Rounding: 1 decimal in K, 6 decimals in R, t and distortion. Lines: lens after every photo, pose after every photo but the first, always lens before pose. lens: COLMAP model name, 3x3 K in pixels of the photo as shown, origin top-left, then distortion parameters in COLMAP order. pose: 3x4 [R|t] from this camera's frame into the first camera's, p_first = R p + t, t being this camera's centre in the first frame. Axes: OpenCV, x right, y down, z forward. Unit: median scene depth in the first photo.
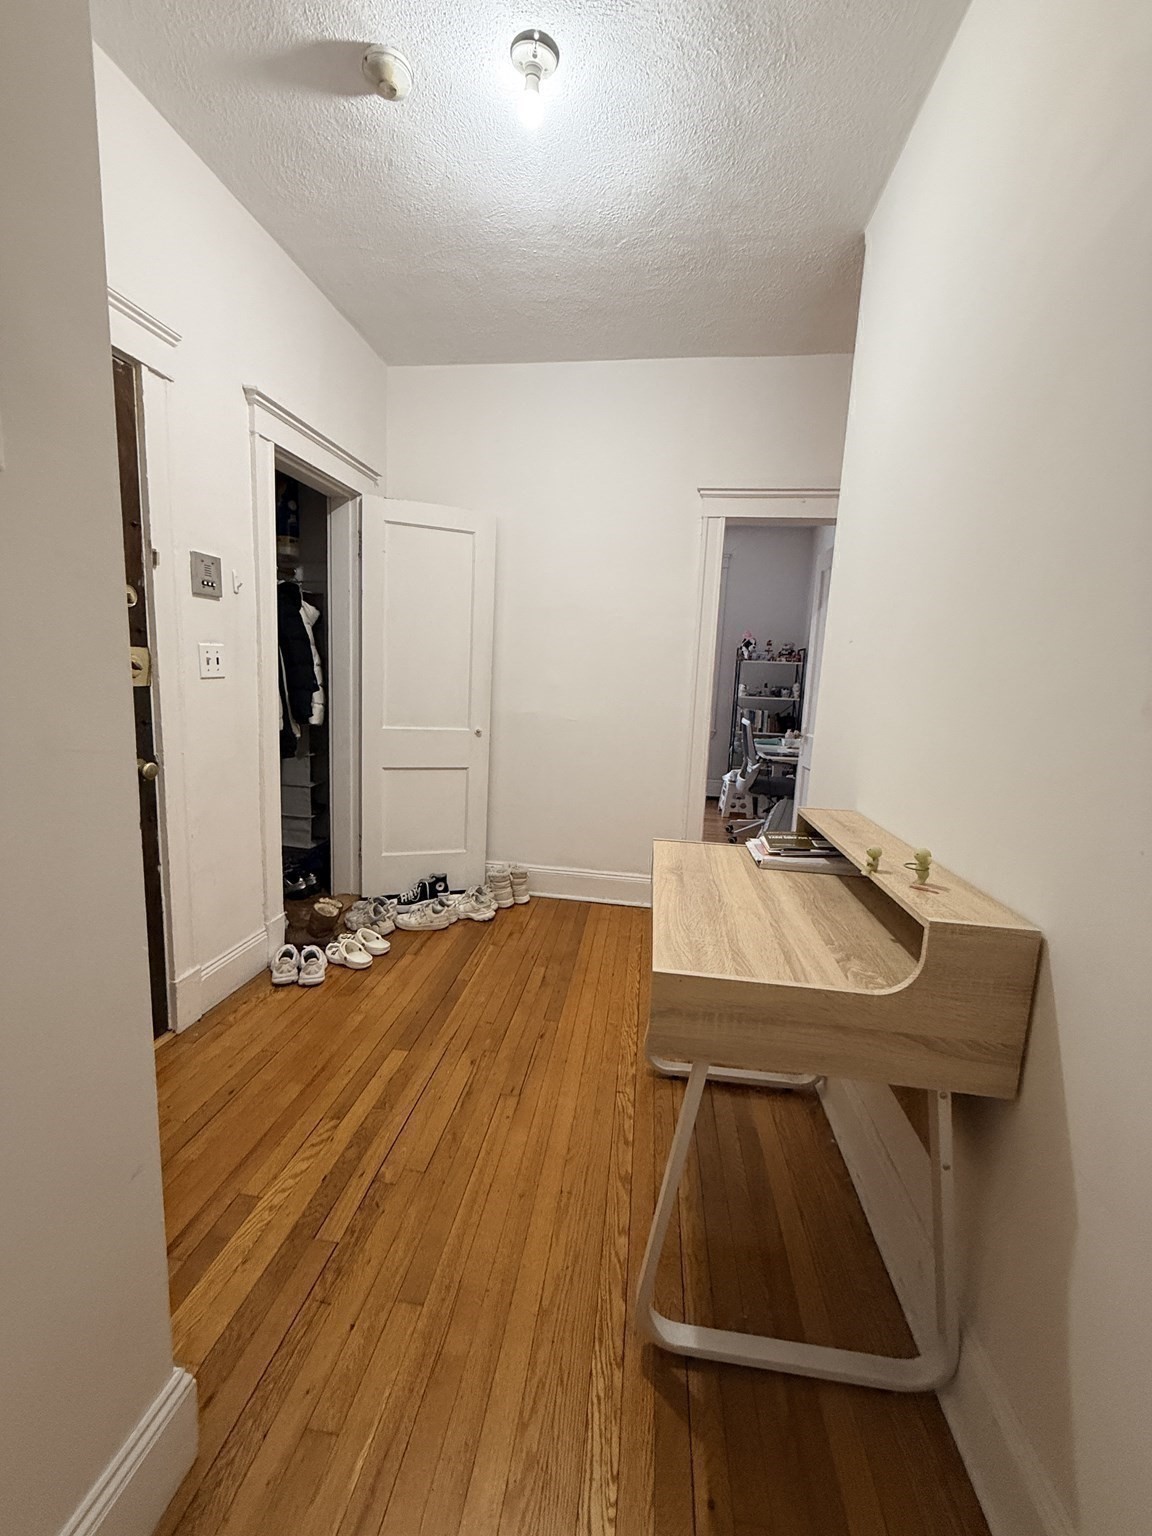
lens RADIAL K [[613.2, 0, 577.6], [0, 613.2, 763.0], [0, 0, 1]] dist [0.001524, -0.000301]
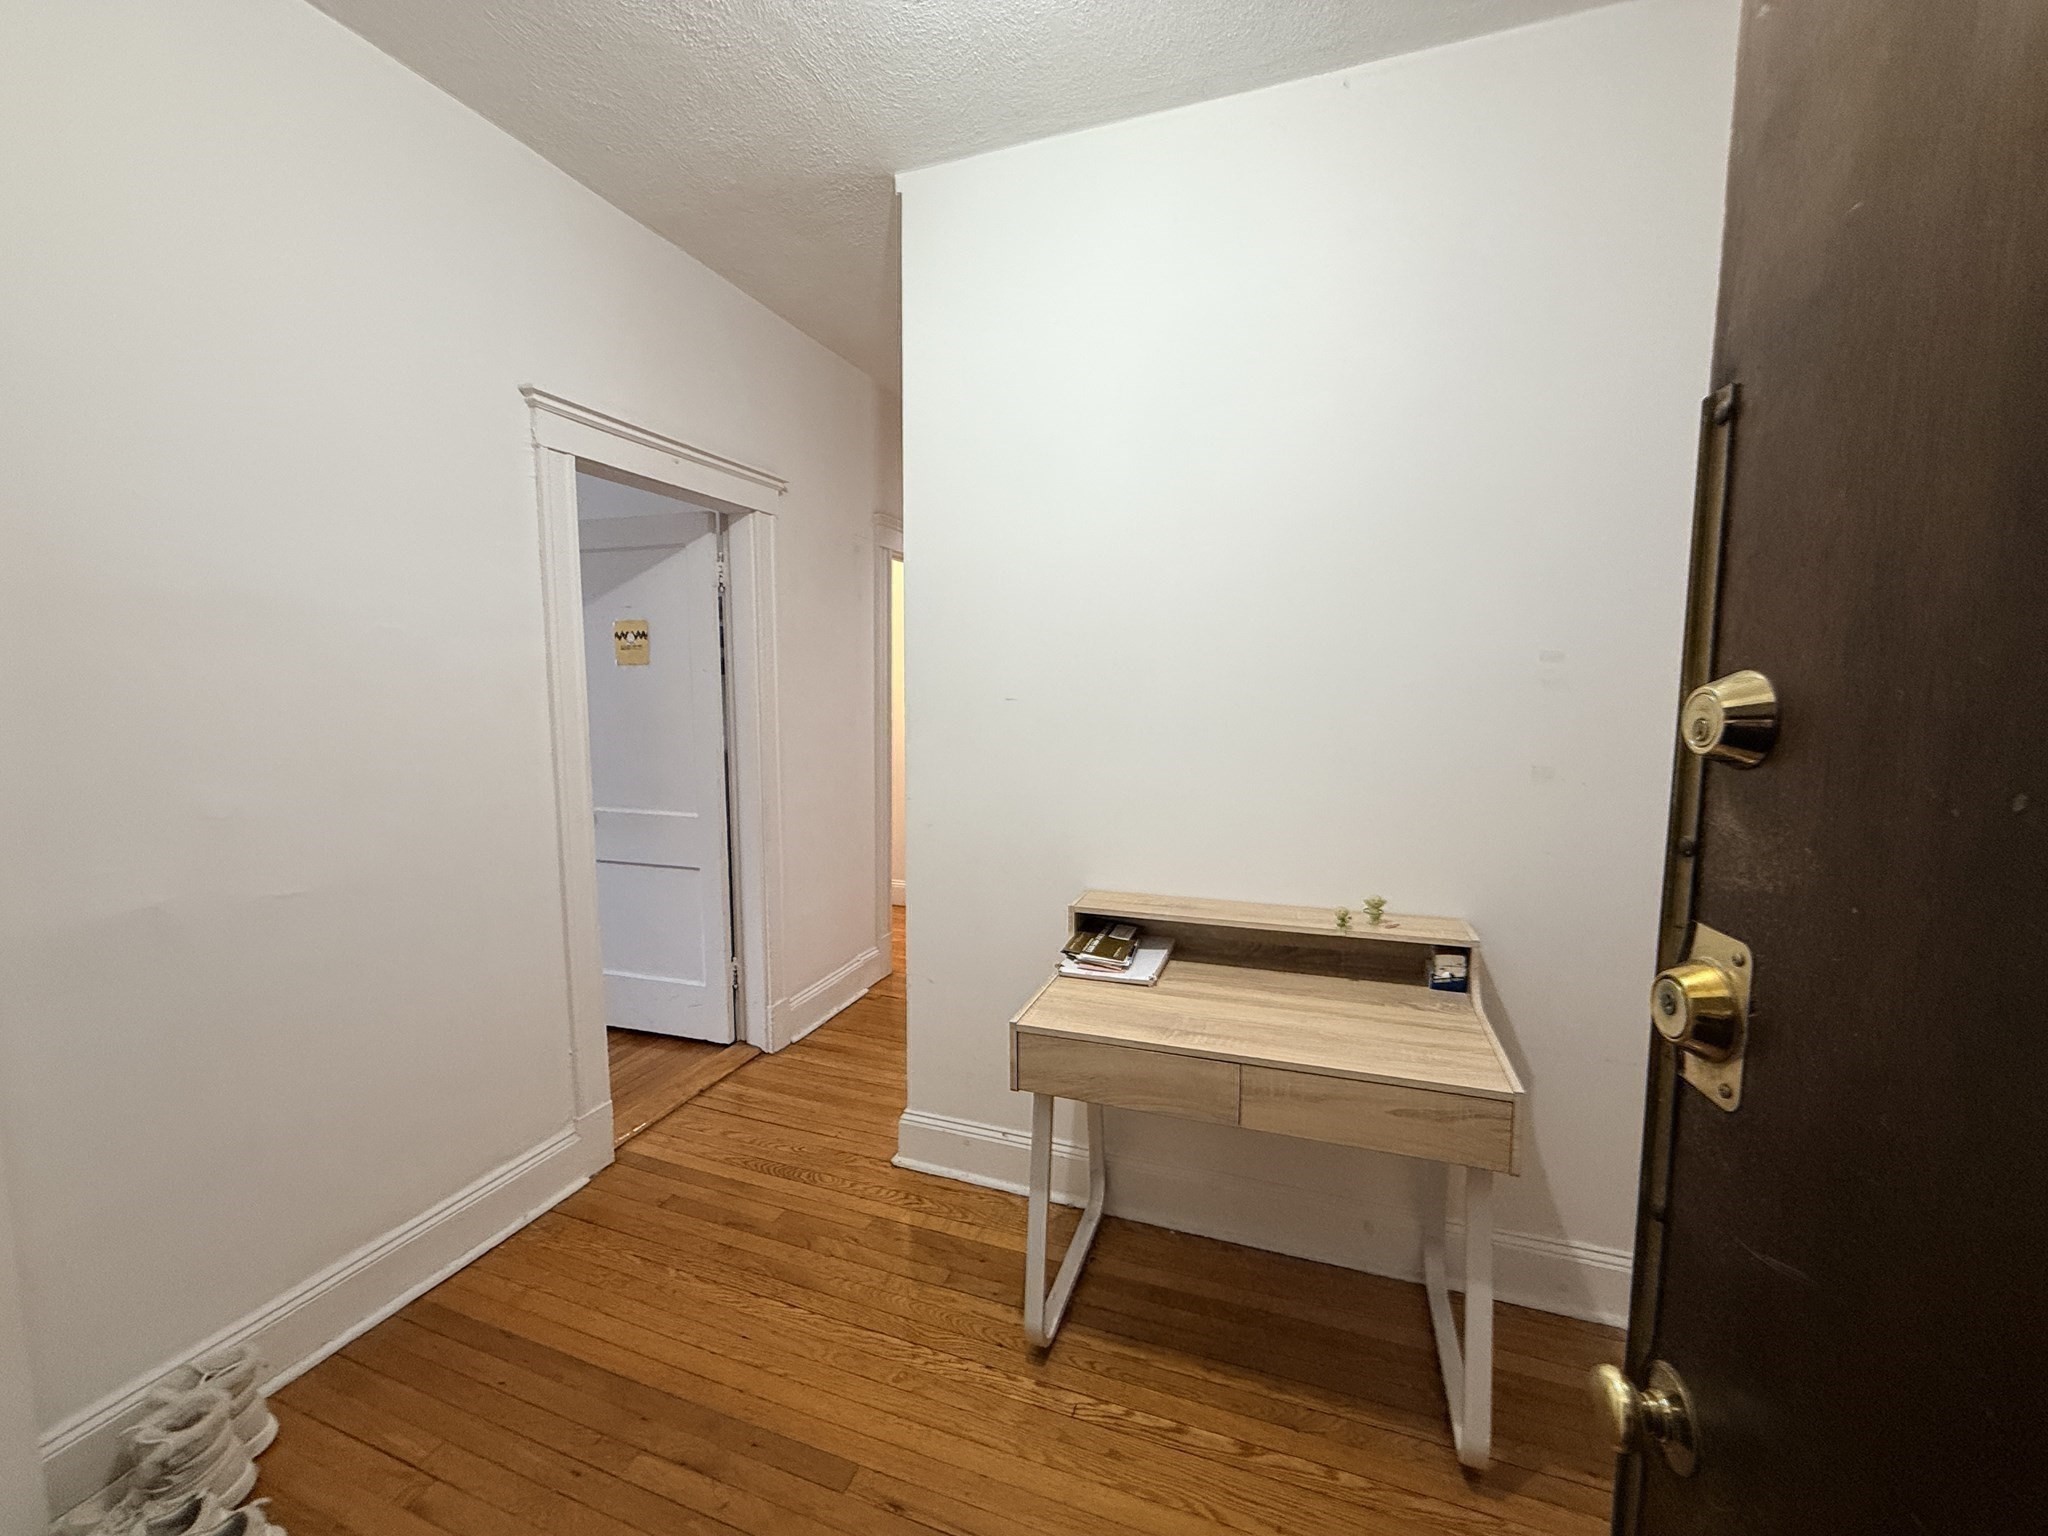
lens RADIAL K [[817.7, 0, 1022.5], [0, 817.7, 765.4], [0, 0, 1]] dist [0.001524, -0.000301]
pose [[0.219915, -0.143233, 0.964946, -0.575845], [0.148975, 0.982491, 0.111886, -0.204644], [-0.964077, 0.119147, 0.237403, 0.646058]]
